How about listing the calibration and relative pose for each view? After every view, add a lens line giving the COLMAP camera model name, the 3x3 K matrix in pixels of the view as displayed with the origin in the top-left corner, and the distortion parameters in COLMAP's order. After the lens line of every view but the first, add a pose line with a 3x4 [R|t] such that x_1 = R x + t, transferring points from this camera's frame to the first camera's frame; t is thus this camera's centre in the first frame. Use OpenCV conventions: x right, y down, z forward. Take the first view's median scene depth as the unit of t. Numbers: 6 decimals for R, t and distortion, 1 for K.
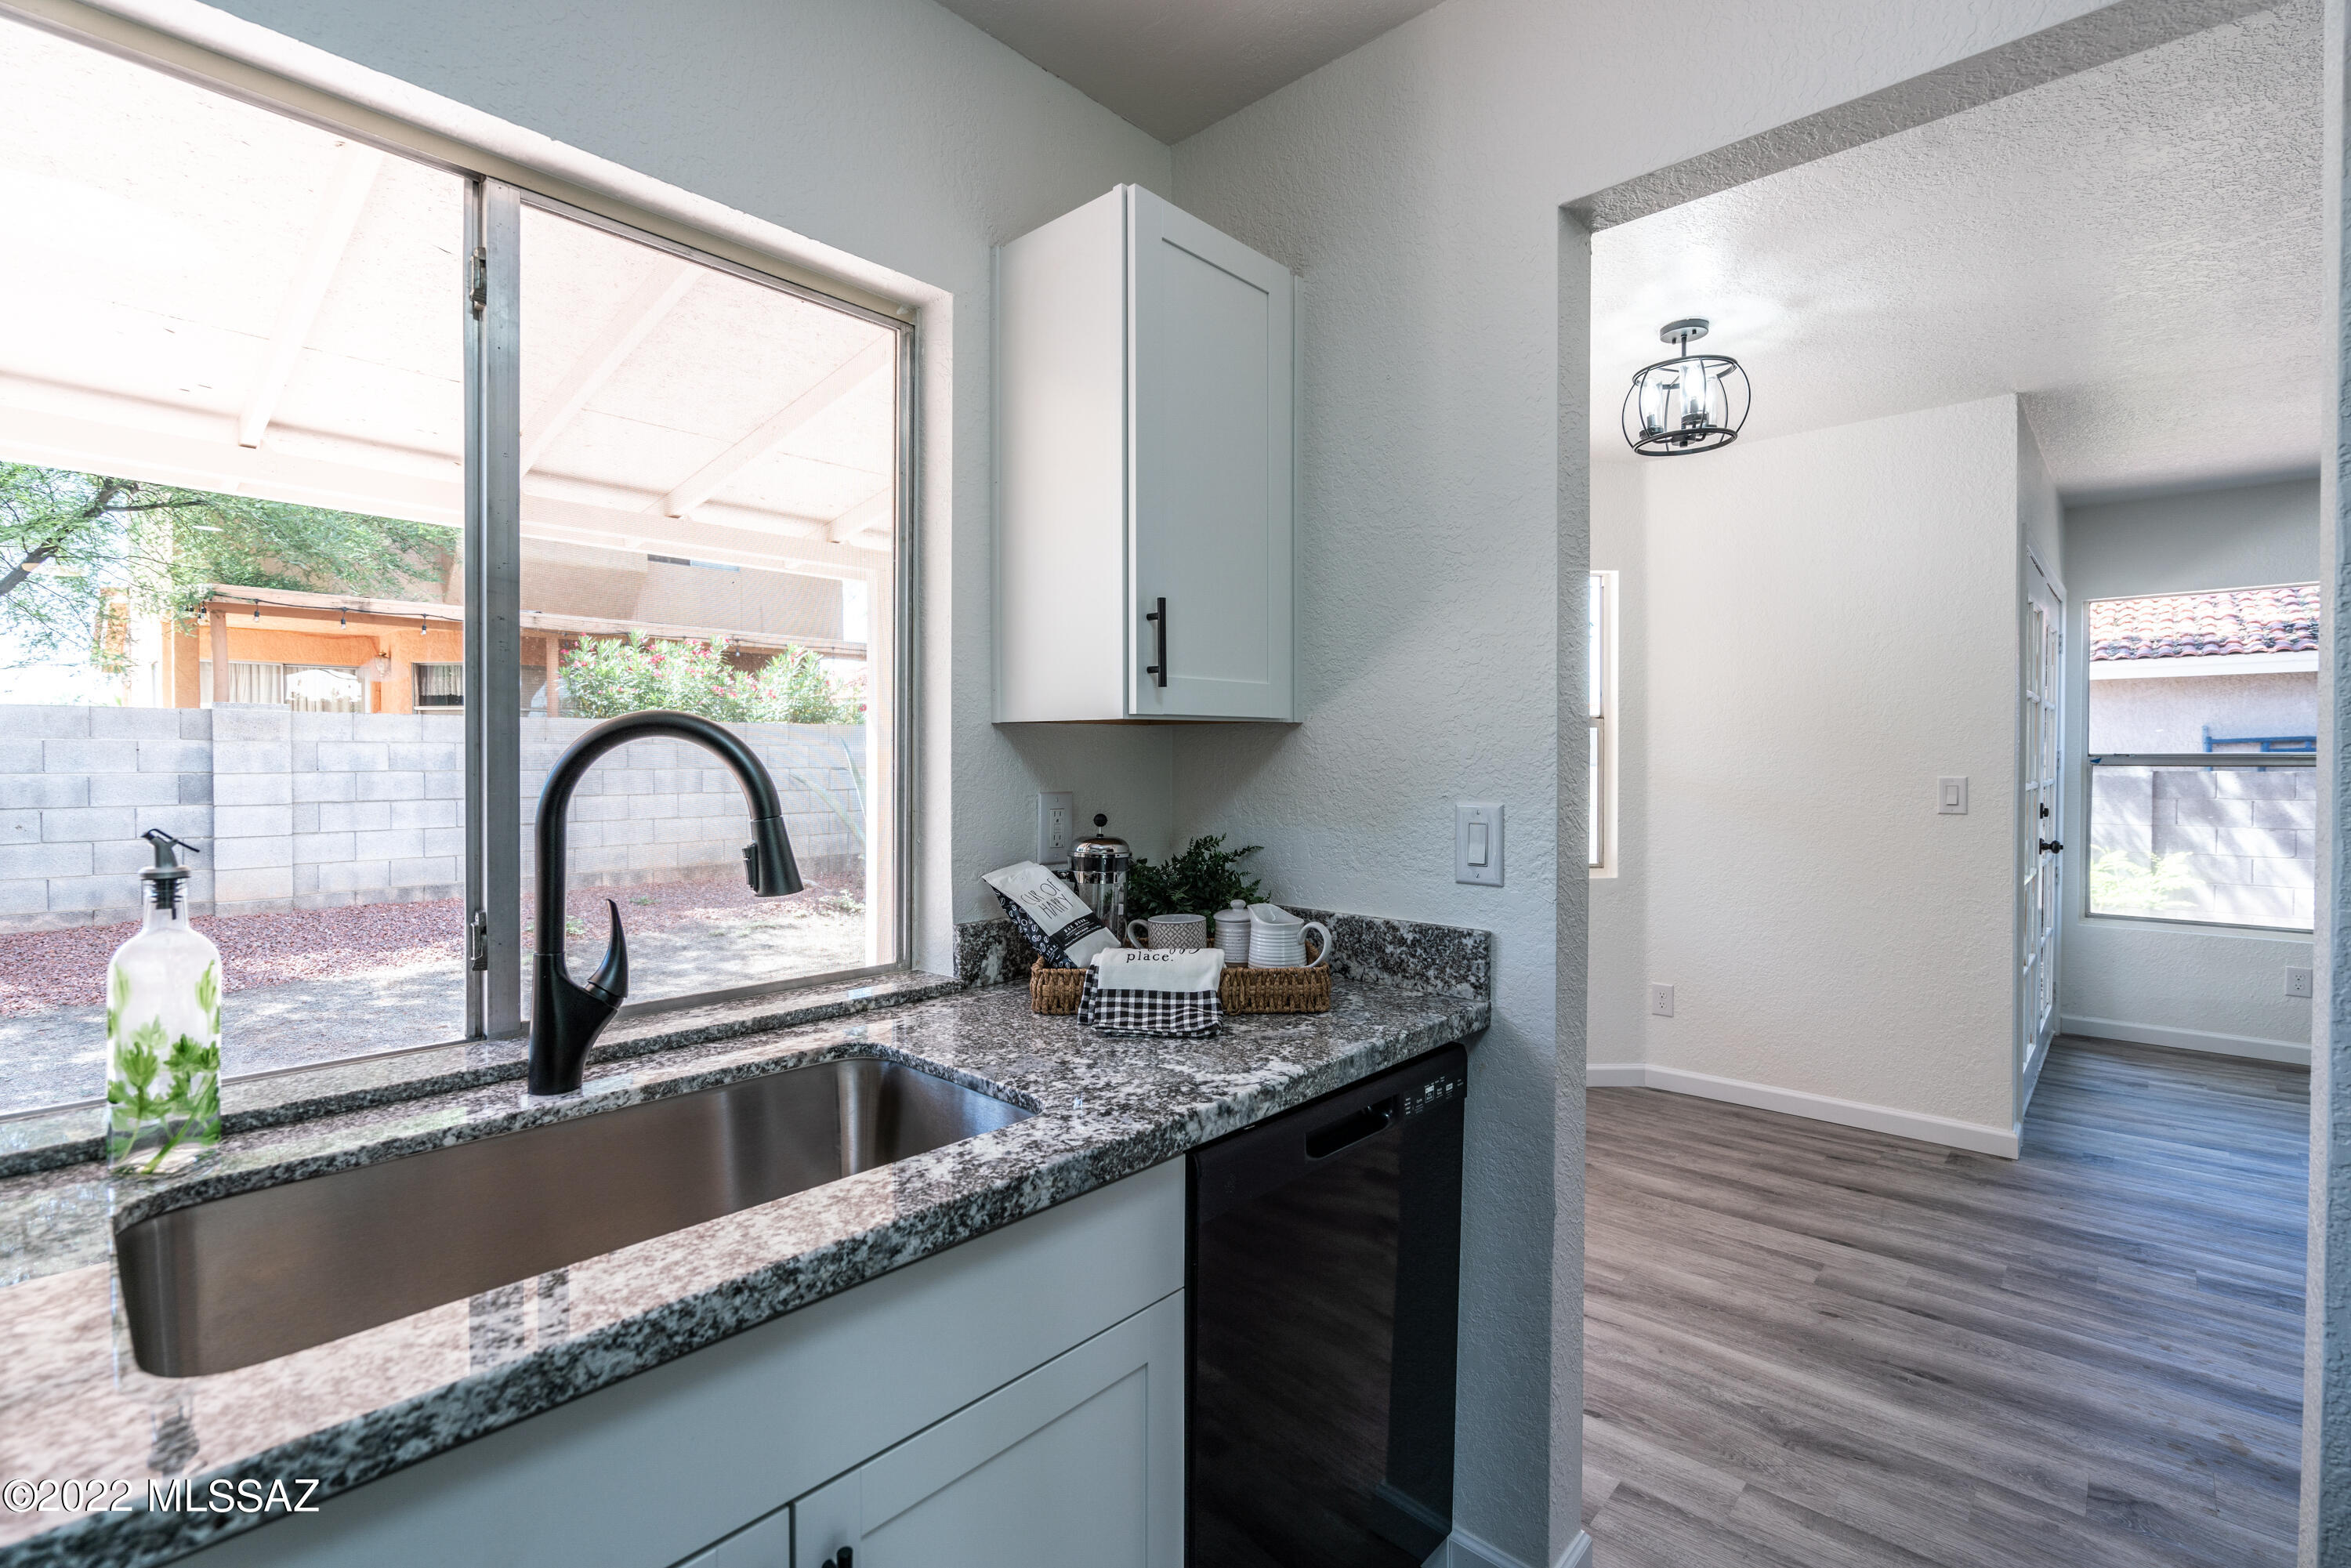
lens RADIAL K [[1062.9, 0, 1183.8], [0, 1062.9, 772.7], [0, 0, 1]] dist [-0.009334, 0.004482]
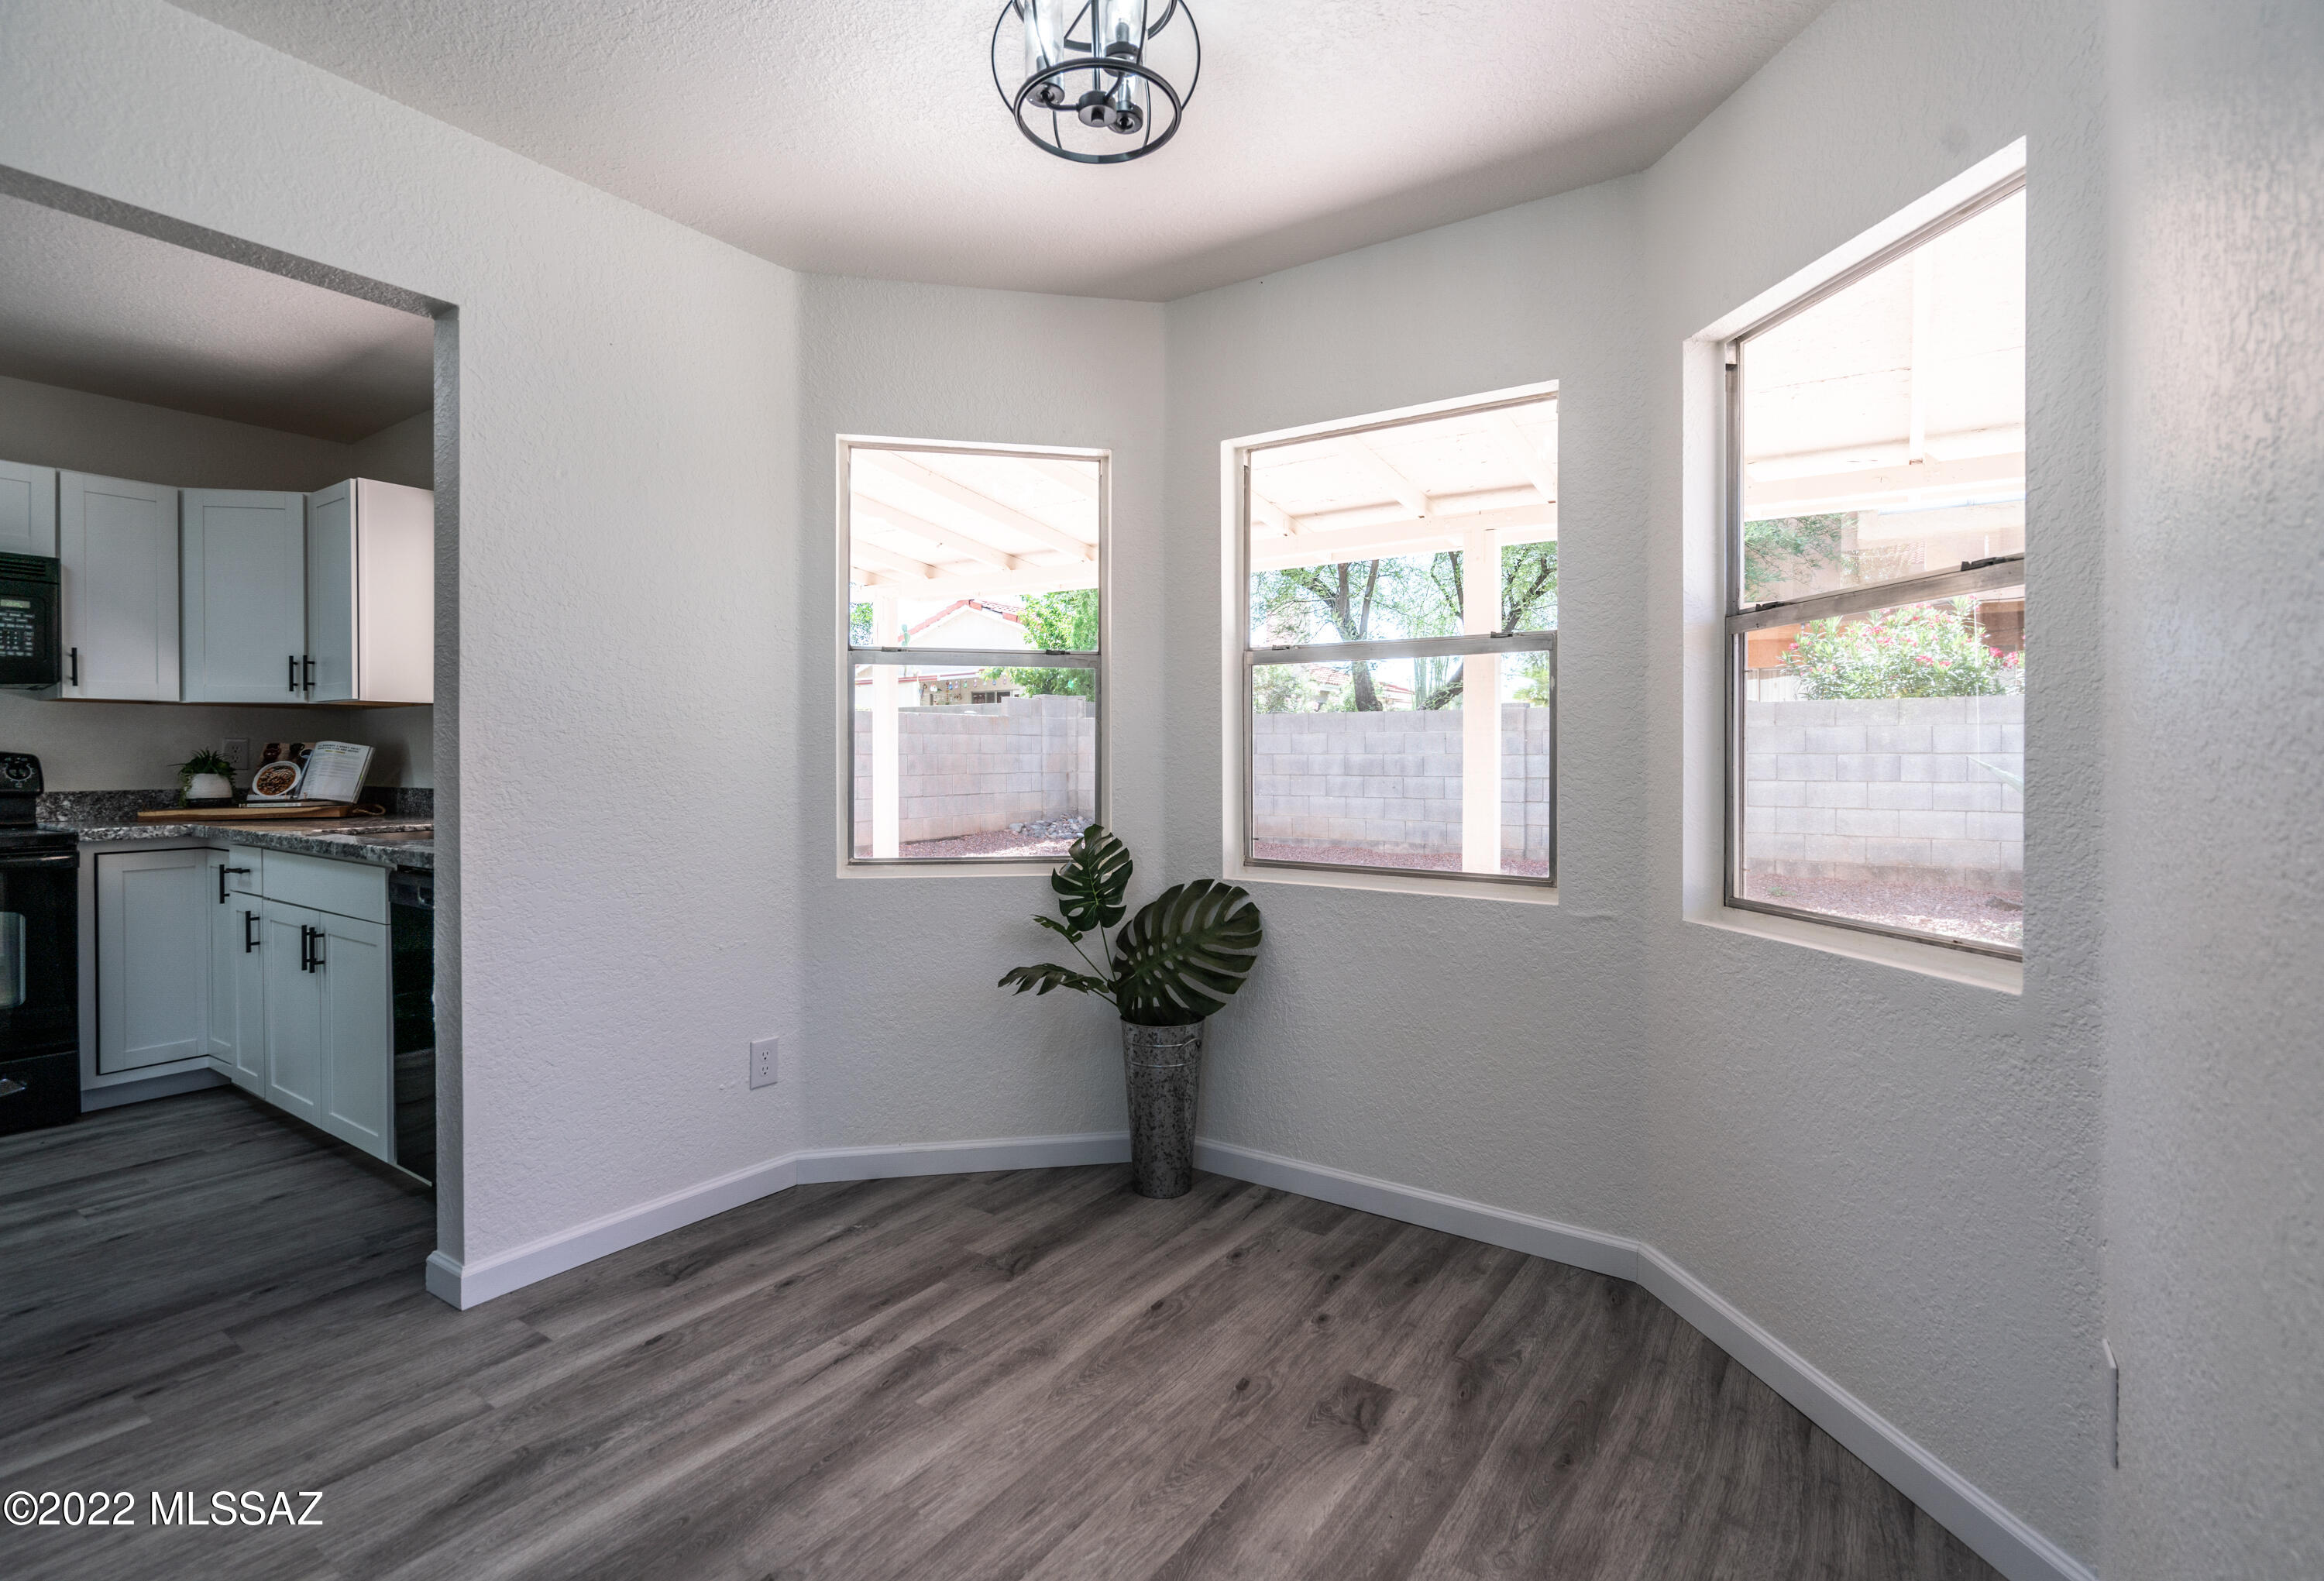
lens RADIAL K [[1081.6, 0, 1169.9], [0, 1081.6, 761.6], [0, 0, 1]] dist [-0.002741, 0.001431]
pose [[0.131598, 0.001712, -0.991302, 1.697266], [-0.014923, 0.999889, -0.000254, 0.062837], [0.991191, 0.014827, 0.131609, 1.559271]]
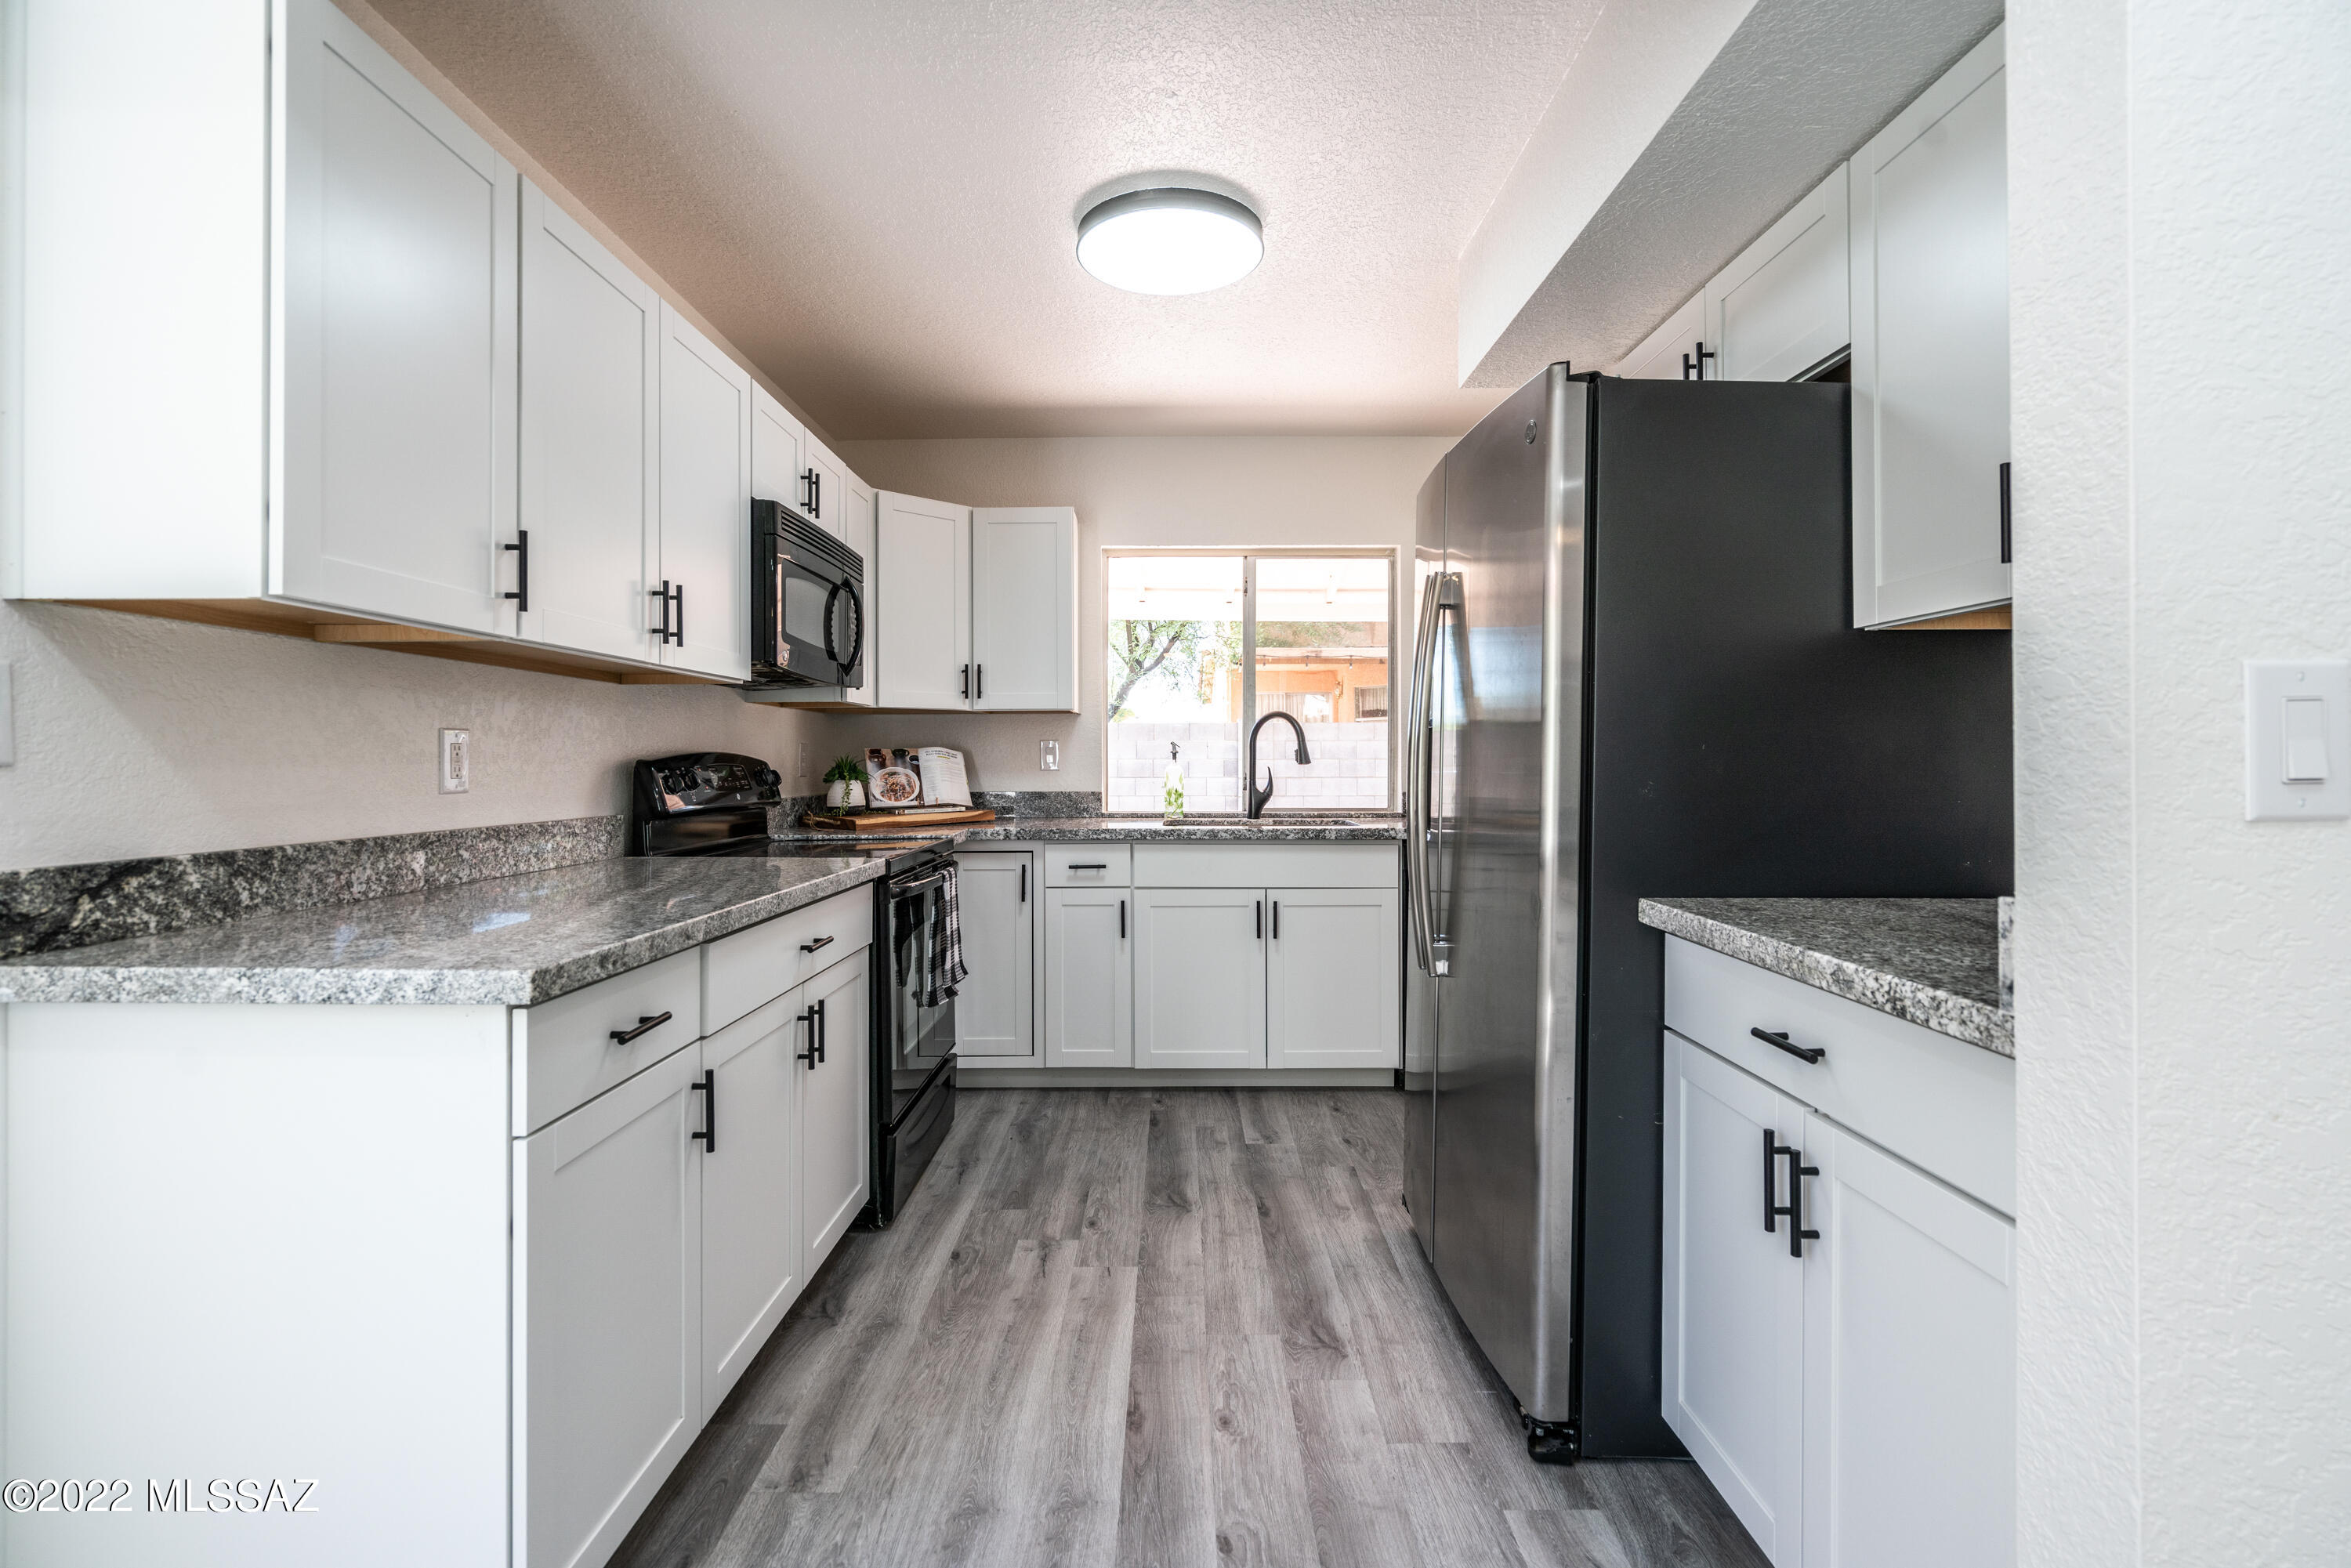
lens RADIAL K [[1062.9, 0, 1162.9], [0, 1062.9, 757.4], [0, 0, 1]] dist [-0.009334, 0.004482]
pose [[0.665844, -0.006738, -0.746060, 1.224629], [-0.007220, 0.999854, -0.015474, 0.098830], [0.746056, 0.015690, 0.665699, -1.051744]]
